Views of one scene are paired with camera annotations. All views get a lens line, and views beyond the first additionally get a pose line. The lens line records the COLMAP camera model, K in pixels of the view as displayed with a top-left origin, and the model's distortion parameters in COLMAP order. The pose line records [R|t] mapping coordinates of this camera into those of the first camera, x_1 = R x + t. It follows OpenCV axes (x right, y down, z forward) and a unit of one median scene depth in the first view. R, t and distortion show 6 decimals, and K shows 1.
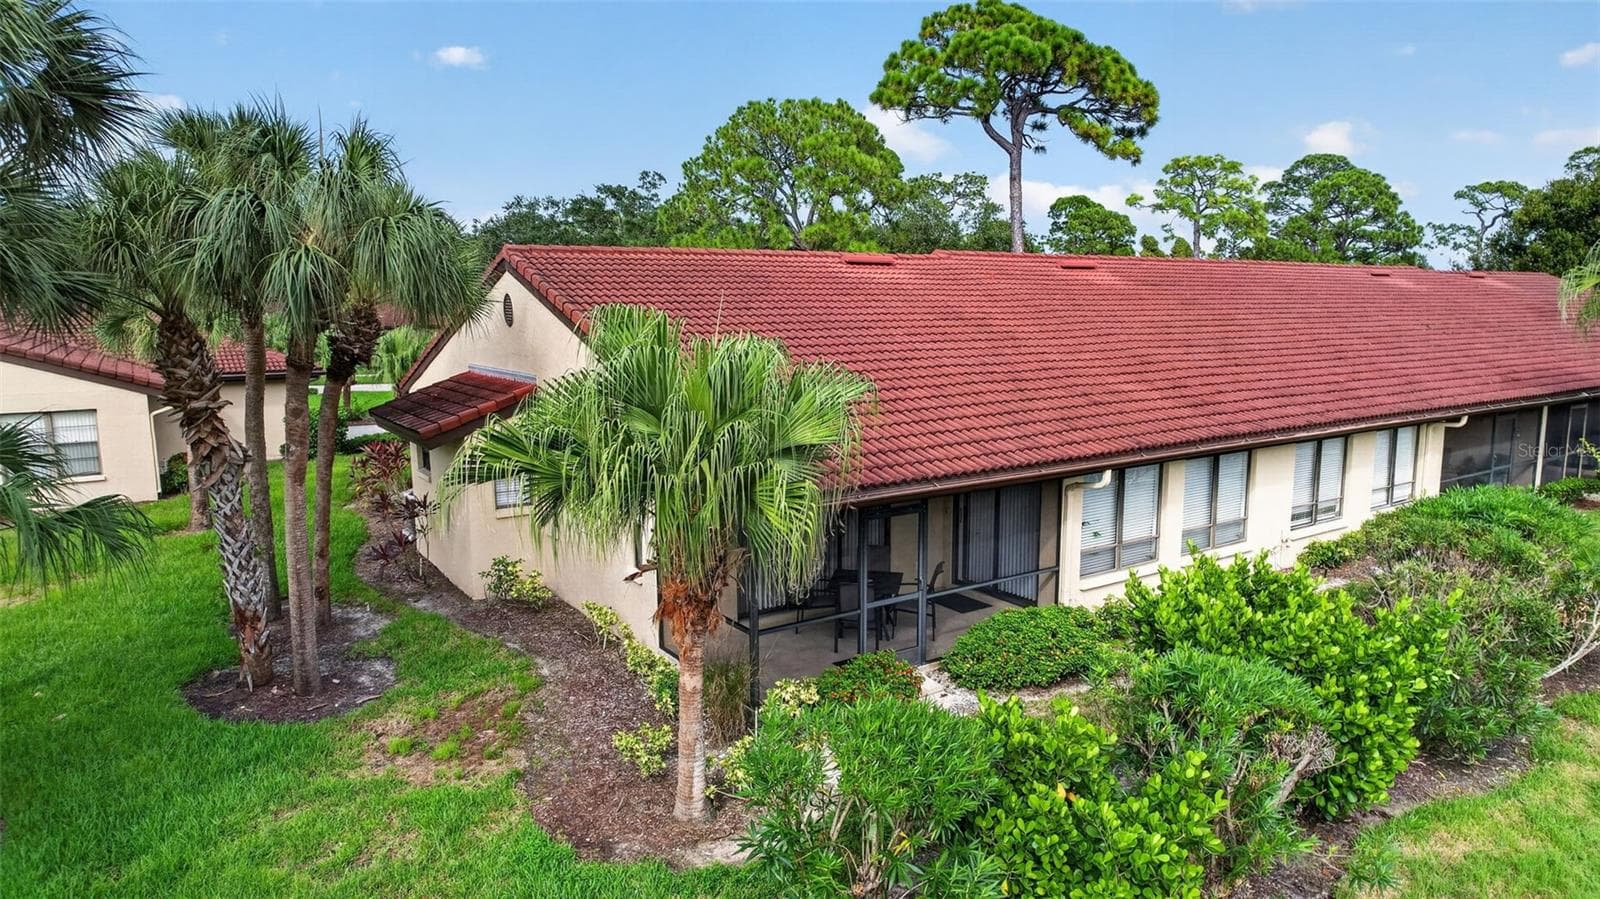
lens RADIAL K [[999.2, 0, 800.0], [0, 999.2, 449.5], [0, 0, 1]] dist [-0.046694, -0.000925]
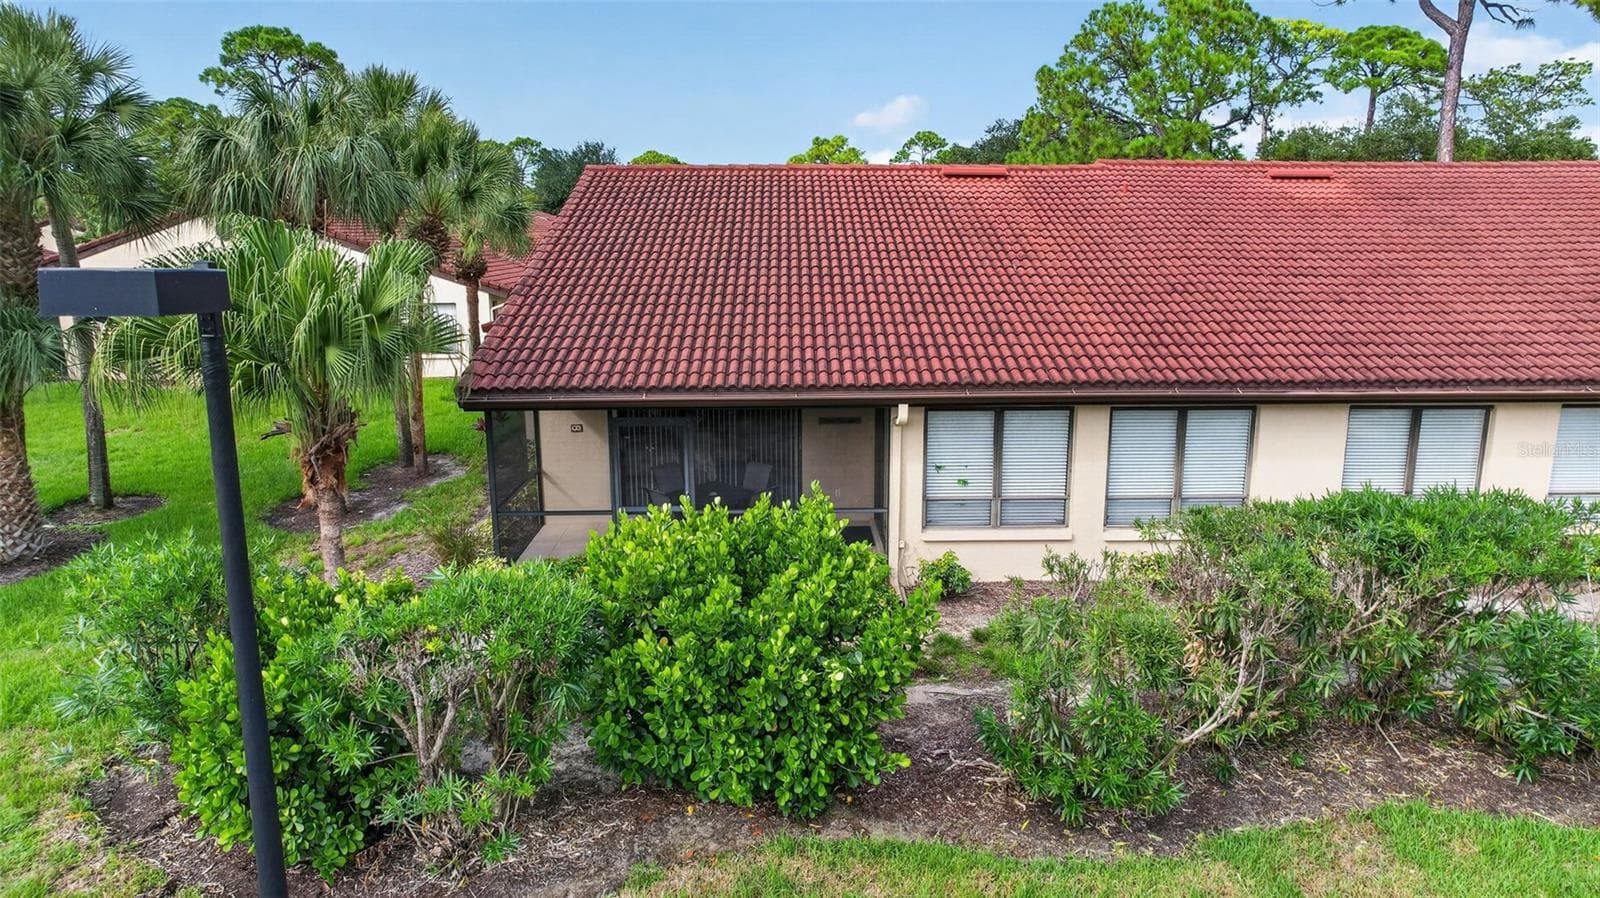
lens RADIAL K [[999.2, 0, 800.0], [0, 999.2, 449.0], [0, 0, 1]] dist [-0.046694, -0.000925]
pose [[0.841930, 0.115222, -0.527141, 0.563629], [-0.076704, 0.992571, 0.094446, -0.011228], [0.534107, -0.039083, 0.844513, 0.177453]]
